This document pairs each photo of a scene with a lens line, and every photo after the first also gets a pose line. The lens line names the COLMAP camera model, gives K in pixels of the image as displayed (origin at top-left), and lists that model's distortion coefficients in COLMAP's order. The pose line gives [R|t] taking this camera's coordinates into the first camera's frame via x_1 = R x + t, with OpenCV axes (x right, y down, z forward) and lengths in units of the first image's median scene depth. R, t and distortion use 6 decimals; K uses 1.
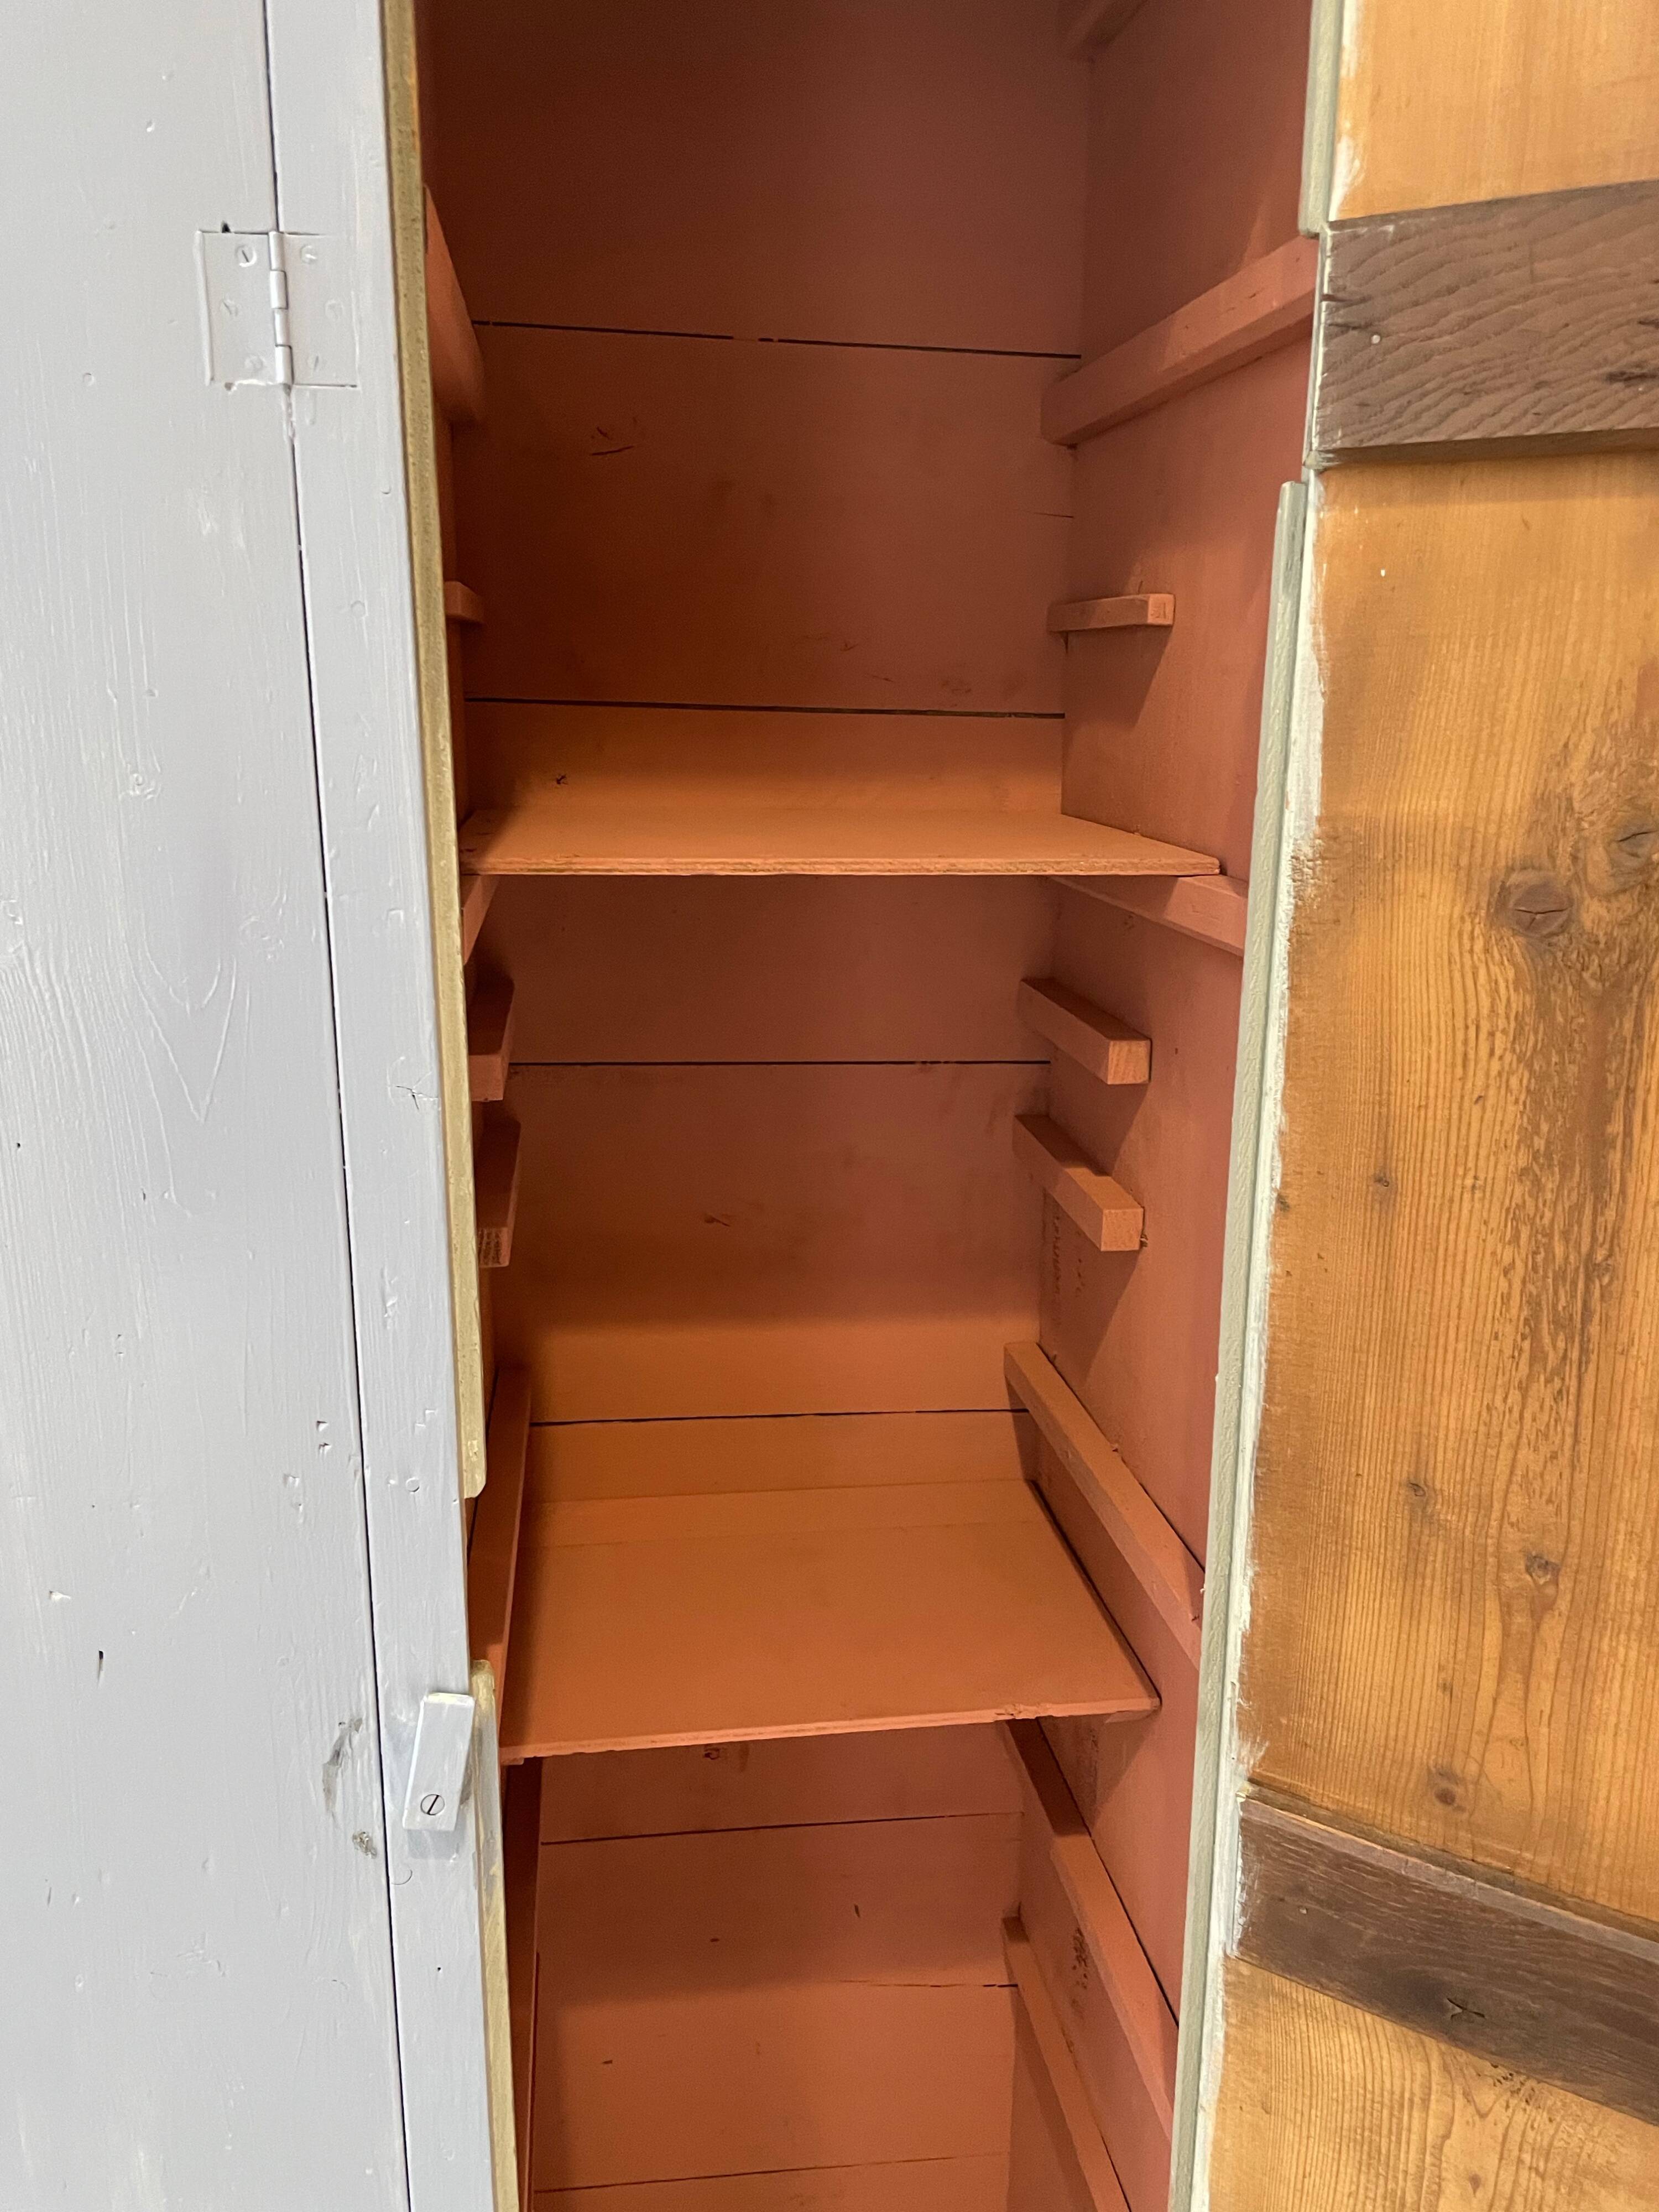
lens RADIAL K [[1673.0, 0, 813.8], [0, 1673.0, 1111.5], [0, 0, 1]] dist [0.083242, -0.112890]
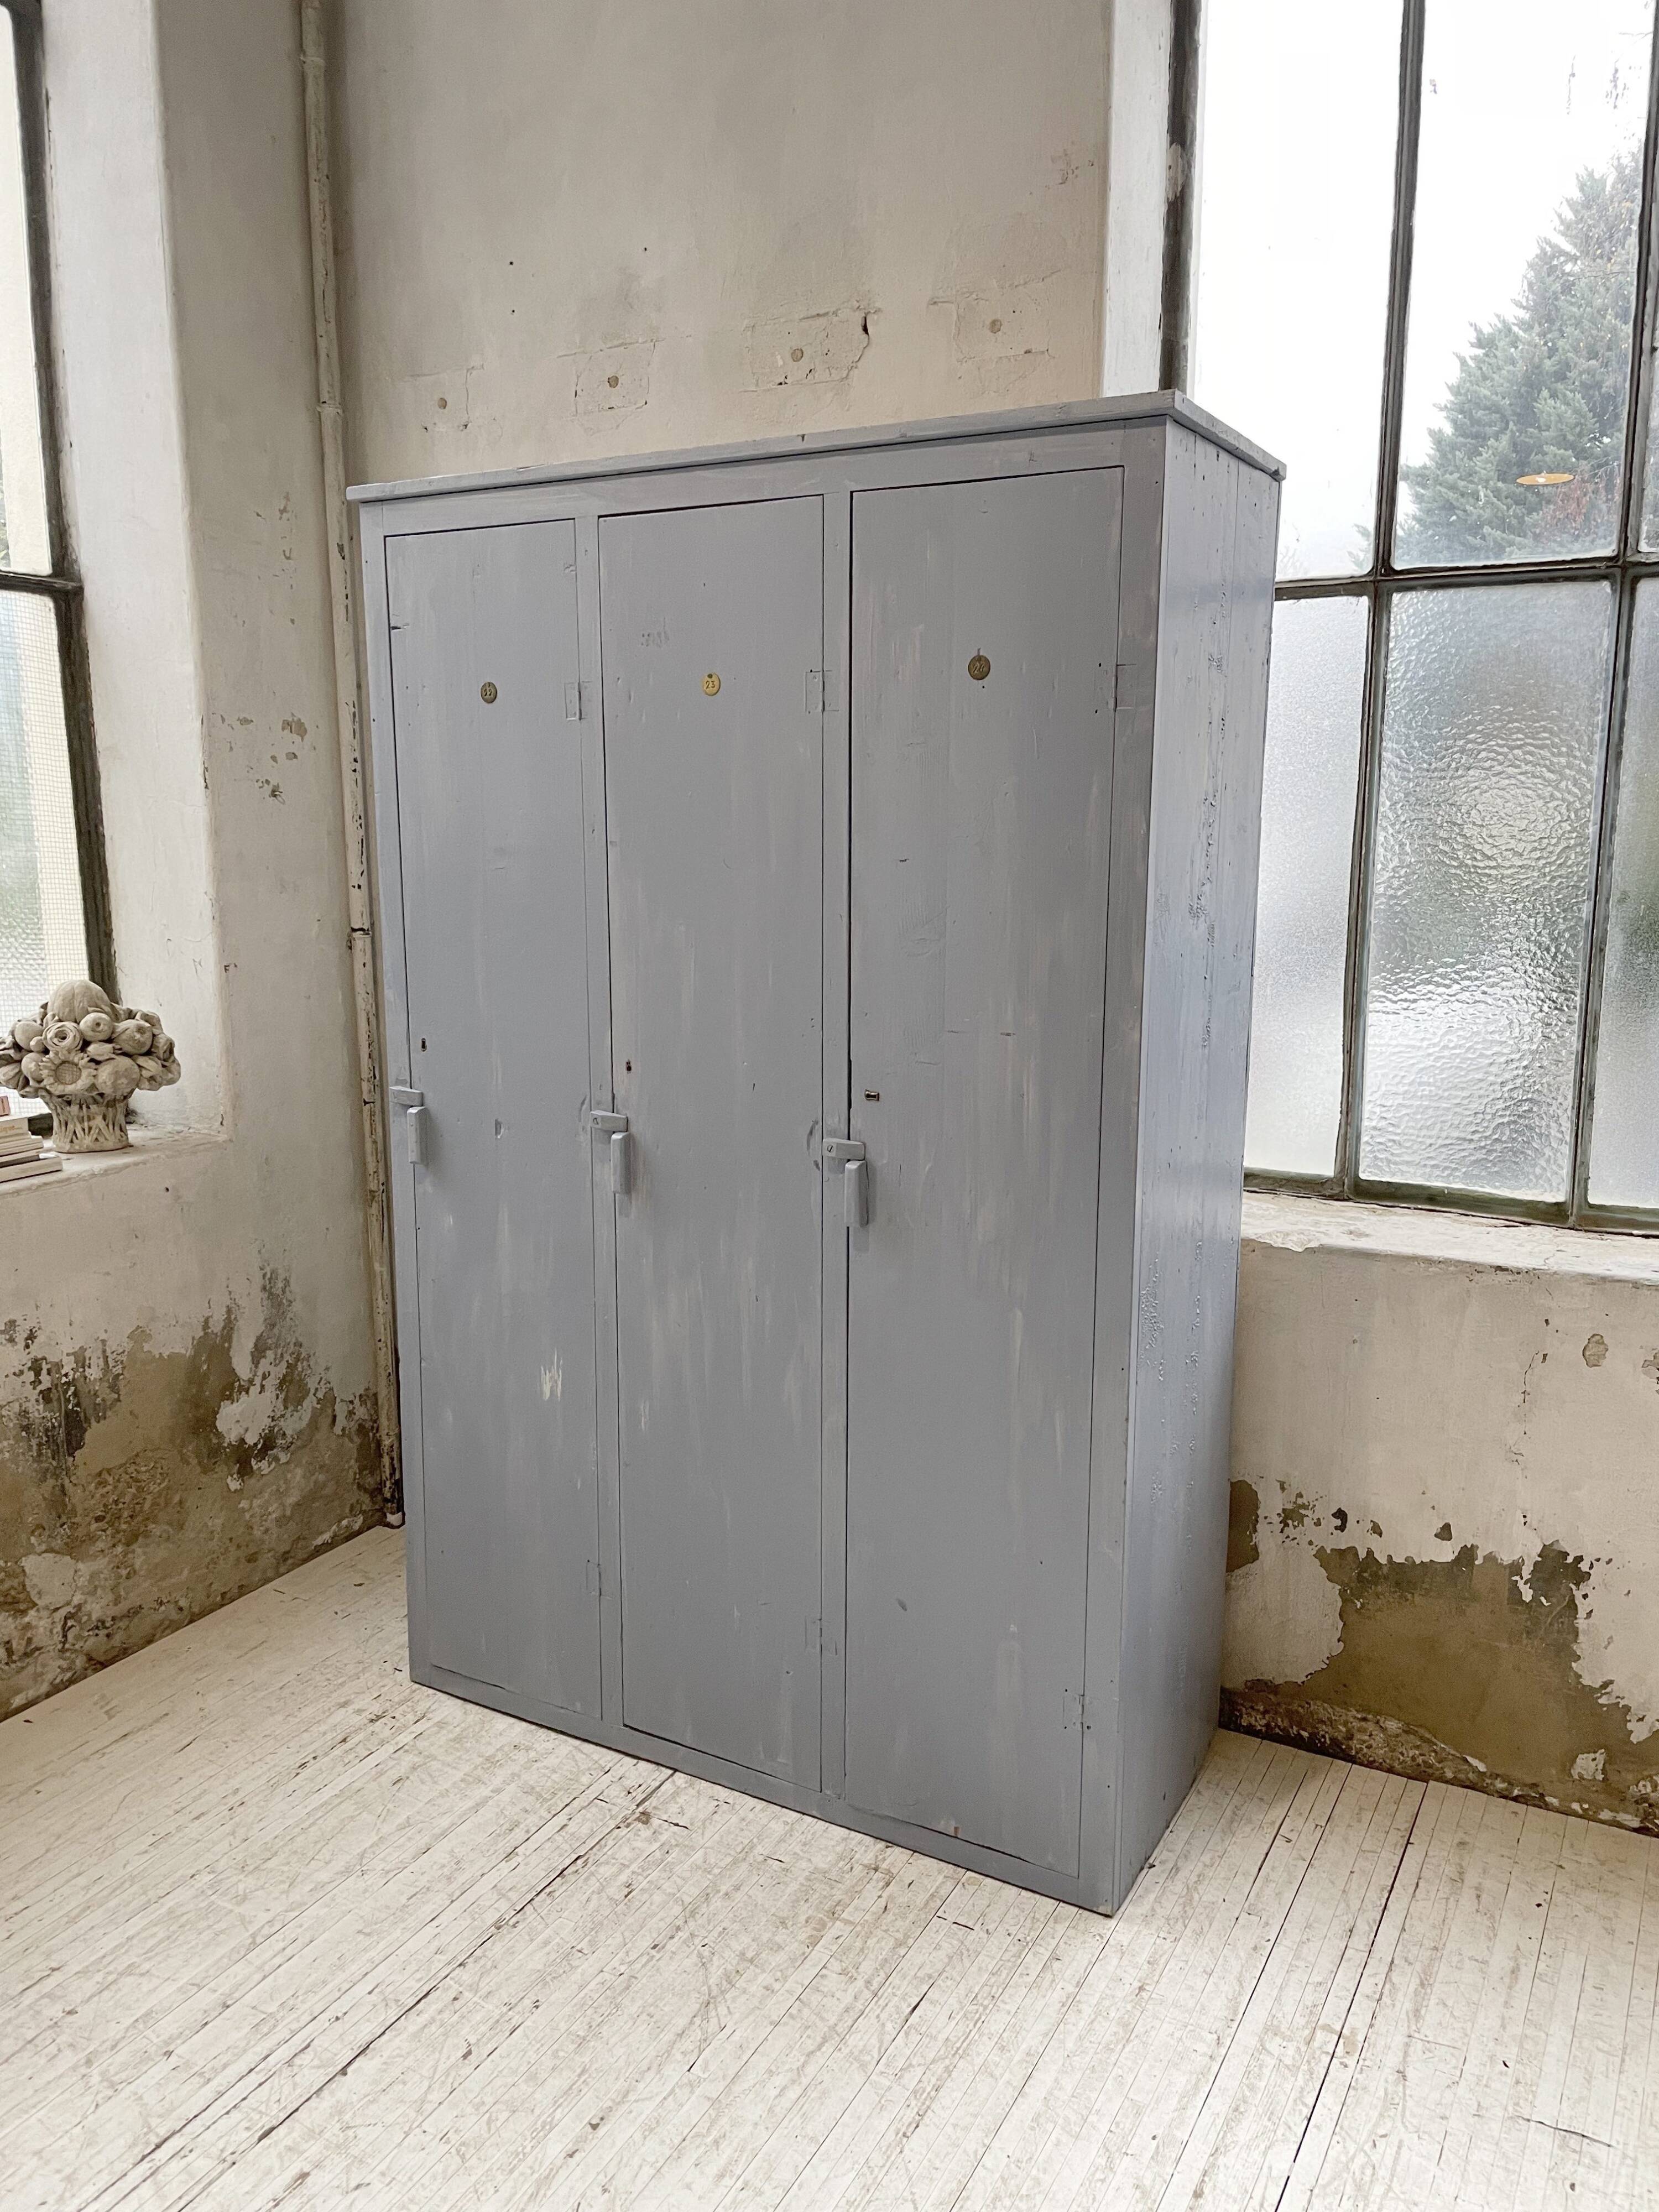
lens RADIAL K [[1673.0, 0, 844.0], [0, 1673.0, 1111.5], [0, 0, 1]] dist [0.083242, -0.112890]
pose [[0.795602, 0.107439, -0.596217, 1.715518], [-0.146064, 0.989135, -0.016667, 0.411241], [0.587948, 0.100346, 0.802650, -1.547041]]
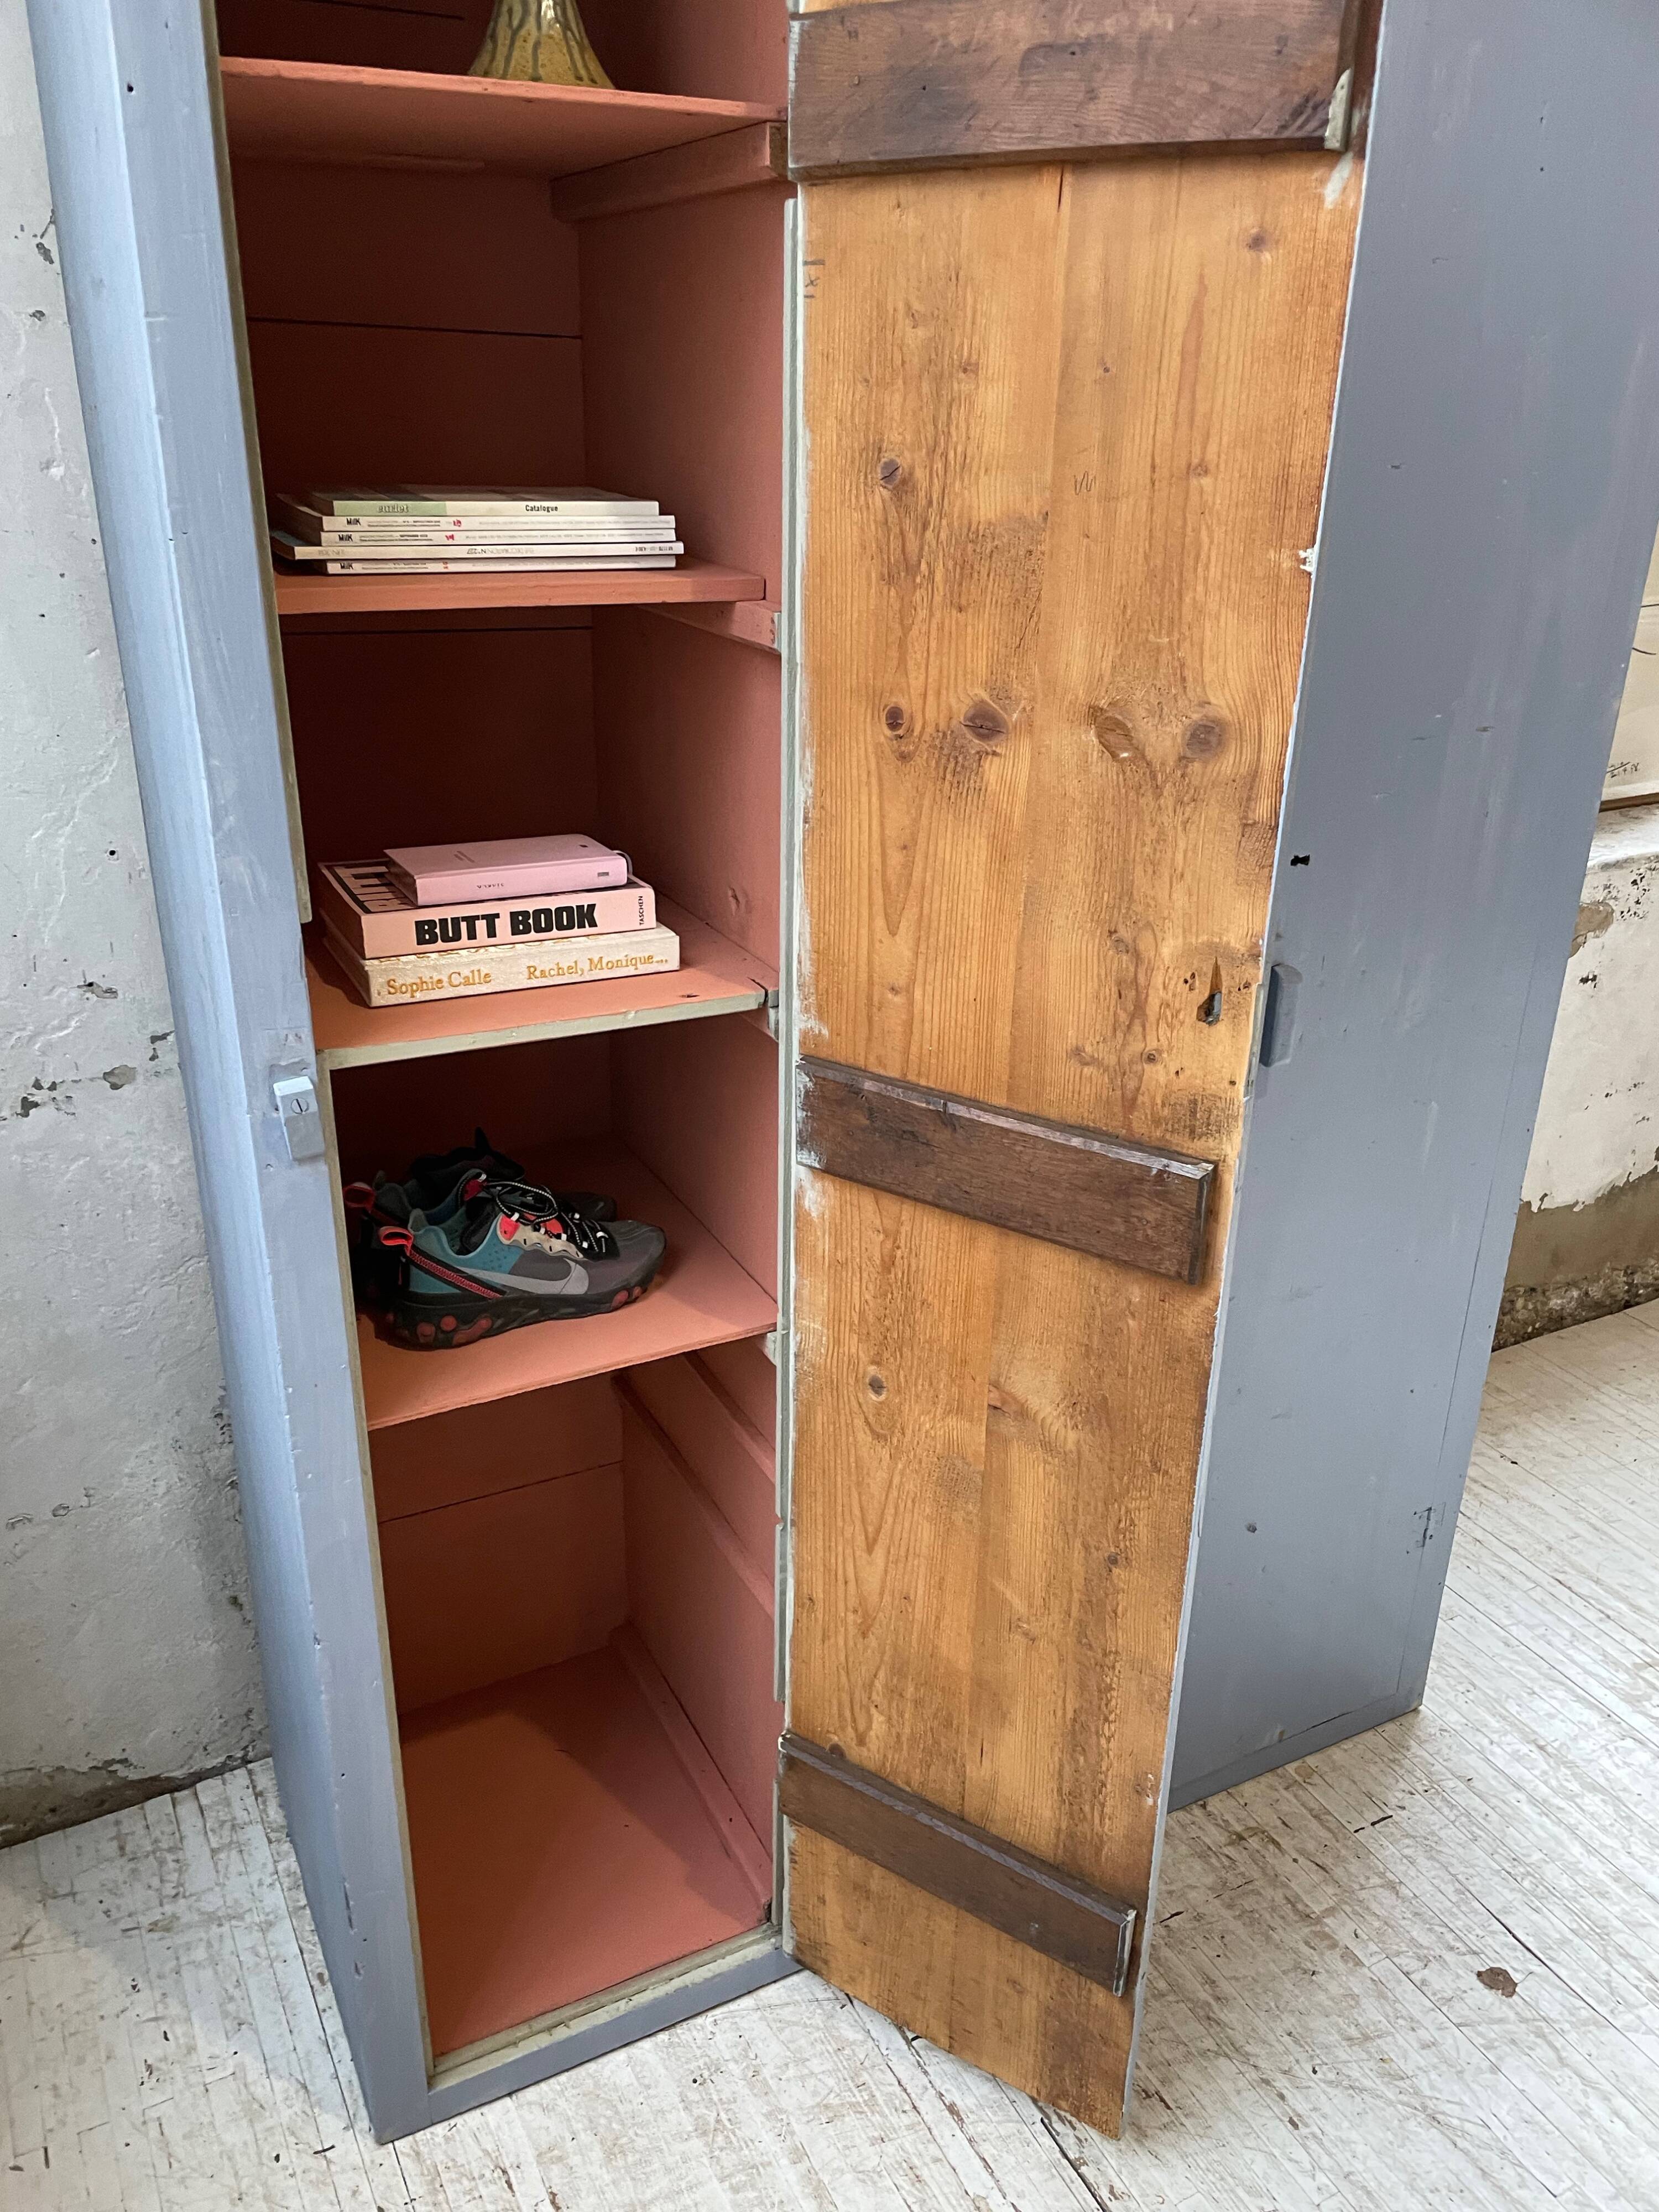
lens RADIAL K [[1673.0, 0, 808.5], [0, 1673.0, 1121.5], [0, 0, 1]] dist [0.083242, -0.112890]
pose [[0.947323, -0.118697, 0.297472, -1.396246], [0.066338, 0.981368, 0.180325, 0.221064], [-0.313334, -0.151092, 0.937546, -0.743138]]
